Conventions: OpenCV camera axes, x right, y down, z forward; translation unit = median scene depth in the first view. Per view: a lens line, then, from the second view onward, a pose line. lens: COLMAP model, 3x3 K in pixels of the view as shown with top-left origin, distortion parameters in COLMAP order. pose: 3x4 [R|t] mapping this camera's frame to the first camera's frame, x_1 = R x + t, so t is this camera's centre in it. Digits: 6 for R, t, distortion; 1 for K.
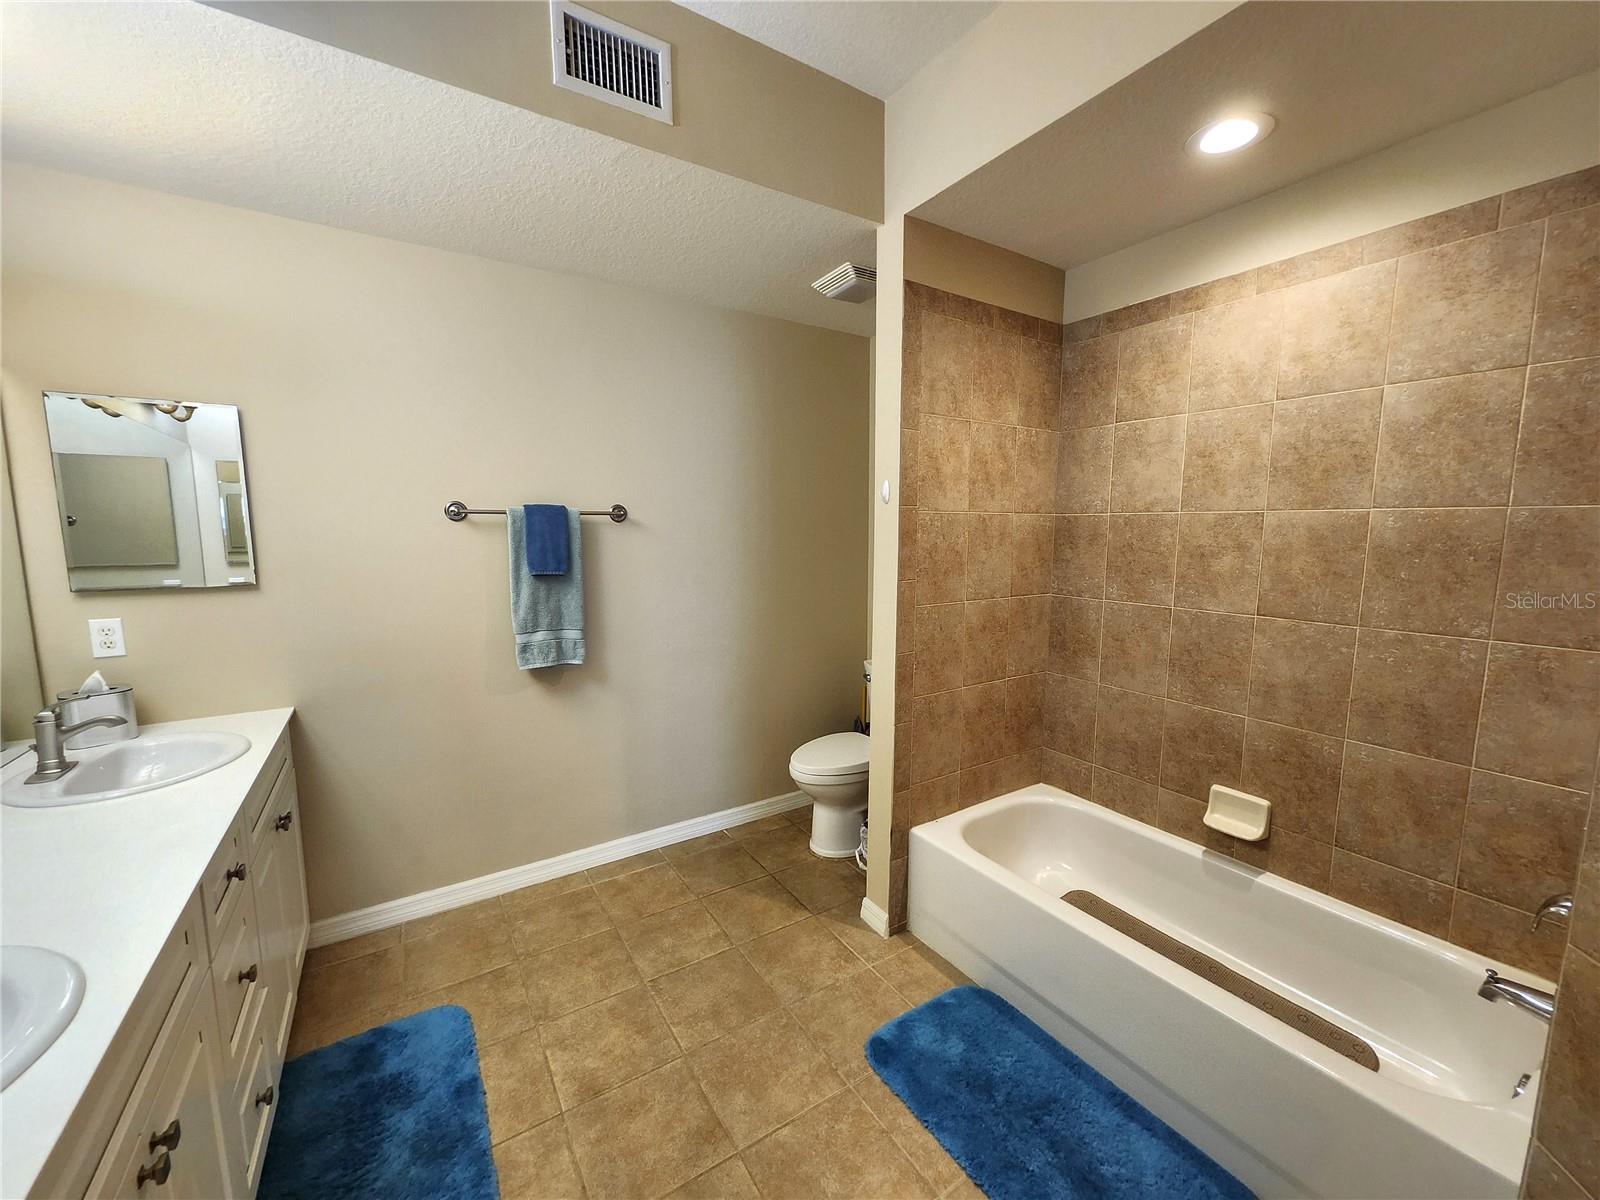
lens RADIAL K [[623.3, 0, 797.3], [0, 623.3, 602.5], [0, 0, 1]] dist [-0.006115, -0.000172]
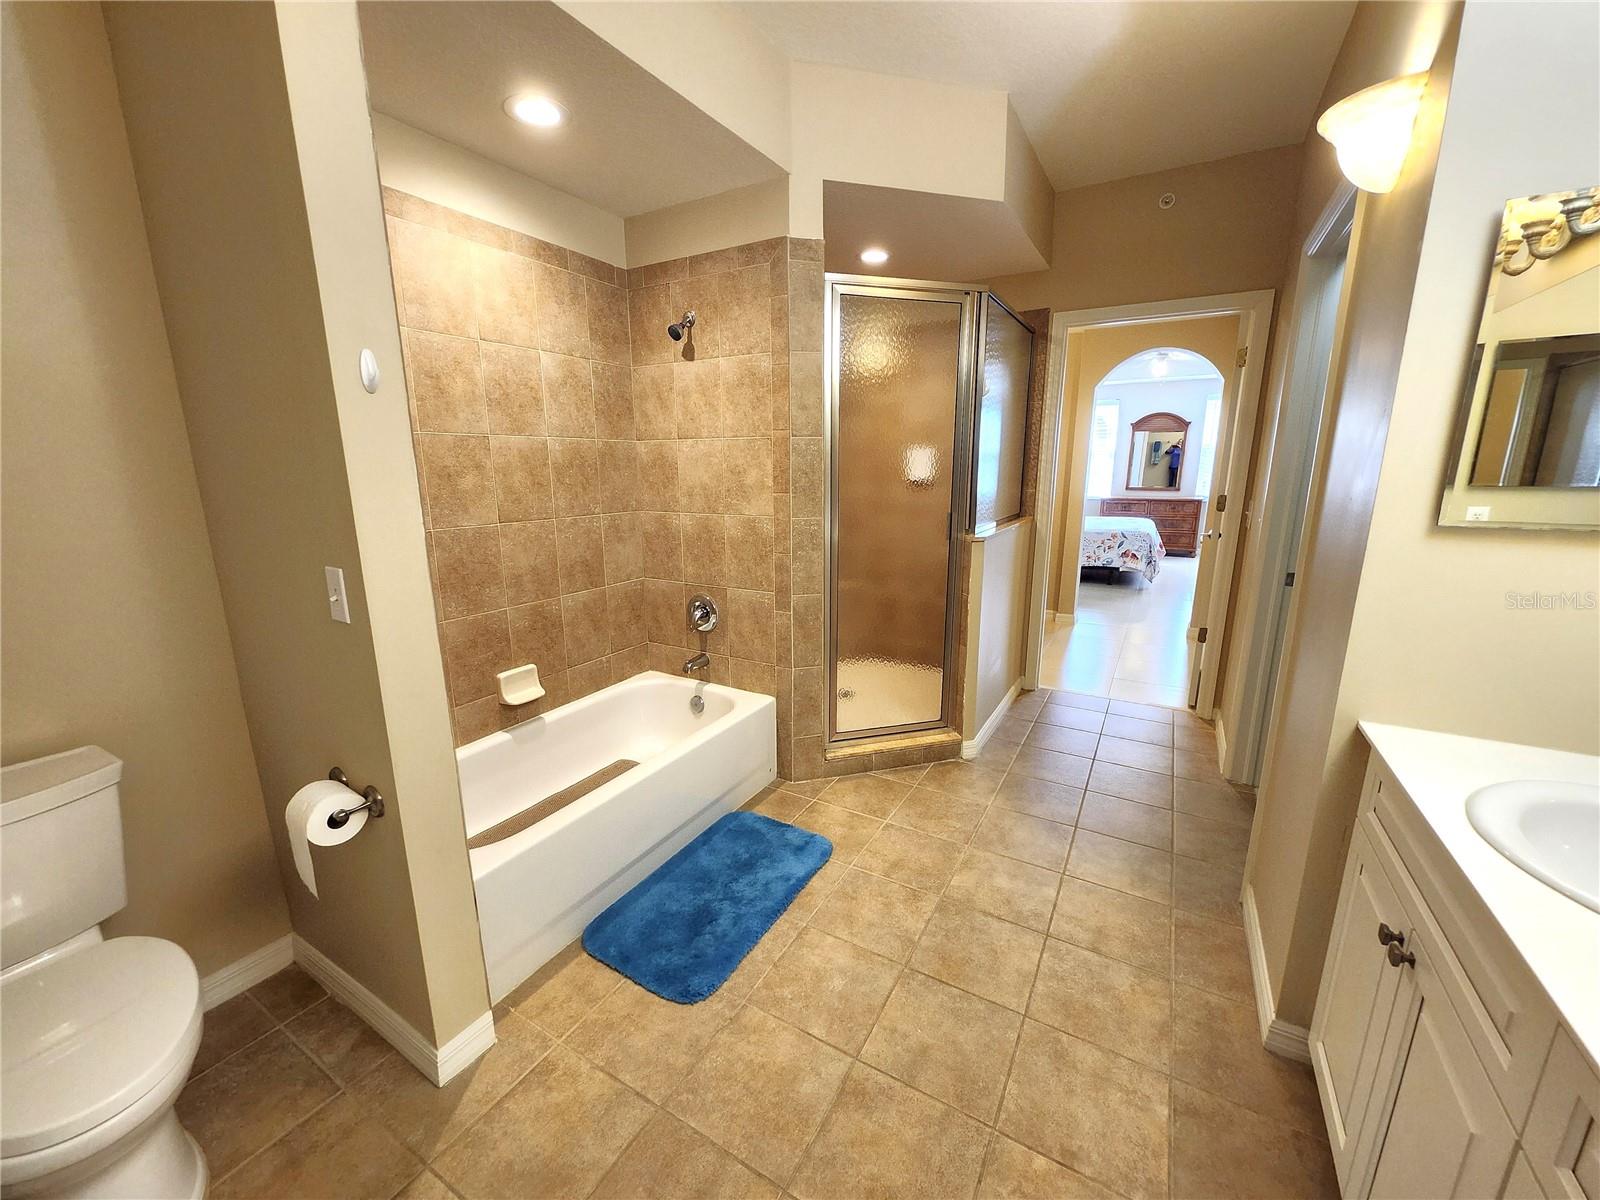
lens RADIAL K [[623.3, 0, 797.5], [0, 623.3, 601.5], [0, 0, 1]] dist [-0.006115, -0.000172]
pose [[-0.454842, -0.190231, 0.870018, -0.662521], [0.111430, 0.957086, 0.267524, -0.101220], [-0.883573, 0.218628, -0.414125, 1.112489]]
